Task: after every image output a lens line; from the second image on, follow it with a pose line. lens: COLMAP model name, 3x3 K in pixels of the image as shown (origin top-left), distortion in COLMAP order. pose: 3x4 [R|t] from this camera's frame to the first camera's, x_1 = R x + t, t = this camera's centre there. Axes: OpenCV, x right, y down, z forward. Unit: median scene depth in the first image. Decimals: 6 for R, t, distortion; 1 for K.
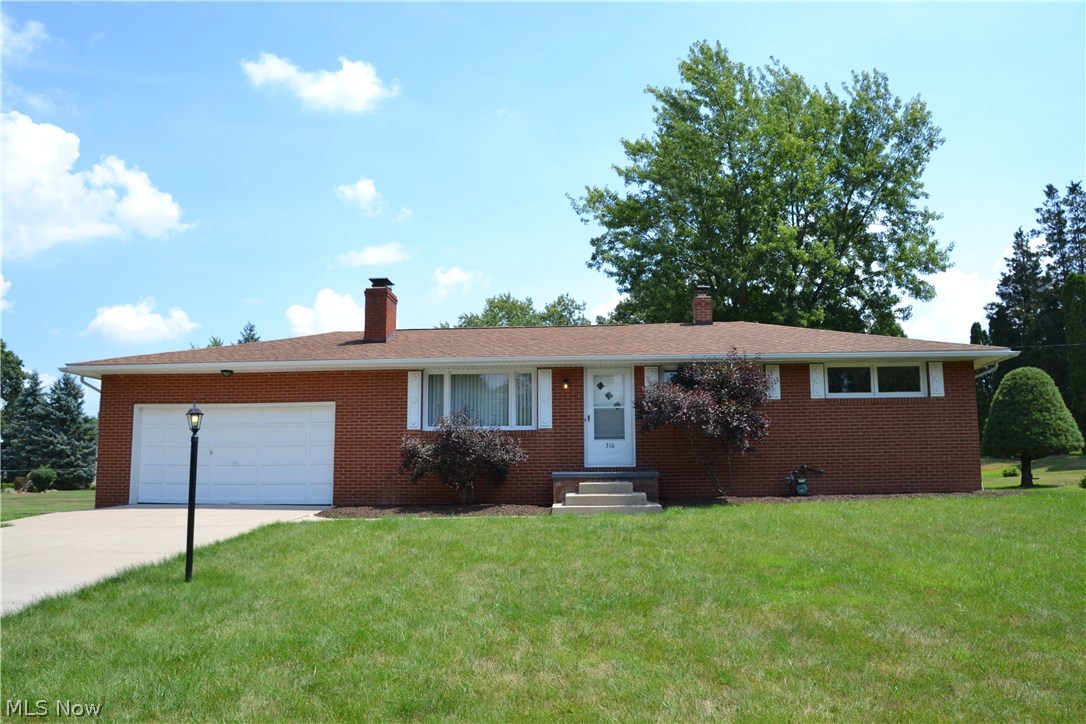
lens RADIAL K [[843.0, 0, 540.9], [0, 843.0, 357.3], [0, 0, 1]] dist [-0.068418, 0.009734]
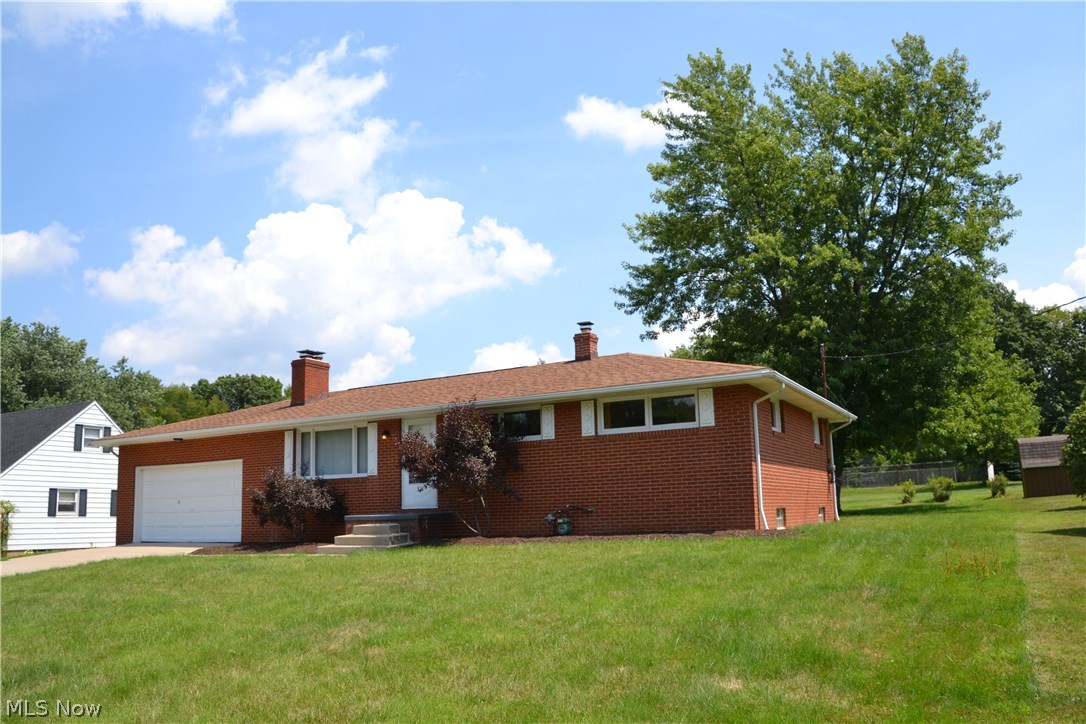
lens RADIAL K [[843.0, 0, 536.9], [0, 843.0, 362.2], [0, 0, 1]] dist [-0.068418, 0.009734]
pose [[0.899502, -0.094786, -0.426511, 0.678518], [0.087068, 0.995492, -0.037609, -0.004924], [0.428153, -0.003306, 0.903700, 0.075404]]
